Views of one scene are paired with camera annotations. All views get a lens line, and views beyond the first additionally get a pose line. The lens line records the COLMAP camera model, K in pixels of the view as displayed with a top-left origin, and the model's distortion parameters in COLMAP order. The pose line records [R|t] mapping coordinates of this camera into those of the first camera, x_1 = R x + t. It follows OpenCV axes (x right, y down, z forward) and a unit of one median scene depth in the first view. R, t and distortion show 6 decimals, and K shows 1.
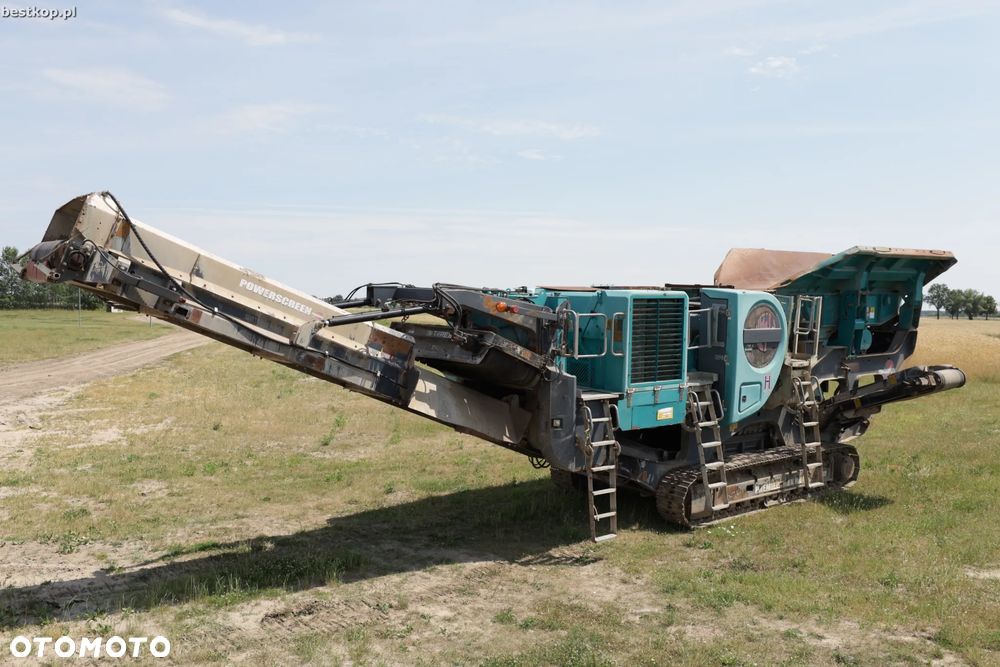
lens RADIAL K [[854.6, 0, 500.0], [0, 854.6, 333.5], [0, 0, 1]] dist [-0.011652, -0.002821]
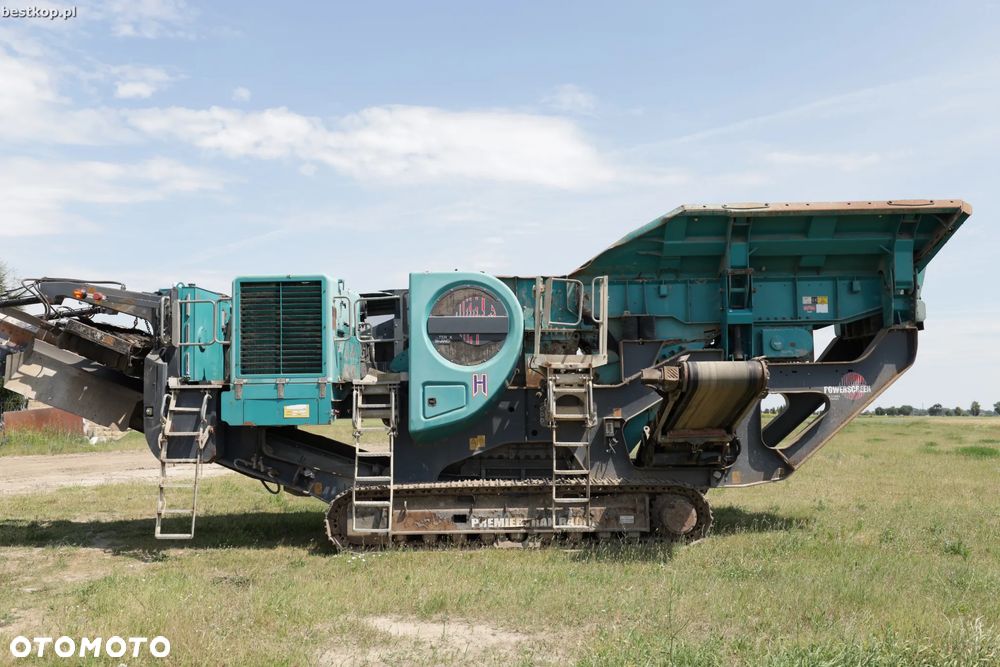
lens RADIAL K [[854.6, 0, 500.0], [0, 854.6, 333.5], [0, 0, 1]] dist [-0.011652, -0.002821]
pose [[0.790653, -0.065770, -0.608722, 0.867864], [-0.012847, 0.992213, -0.123892, 0.116200], [0.612130, 0.105776, 0.783651, 0.413098]]
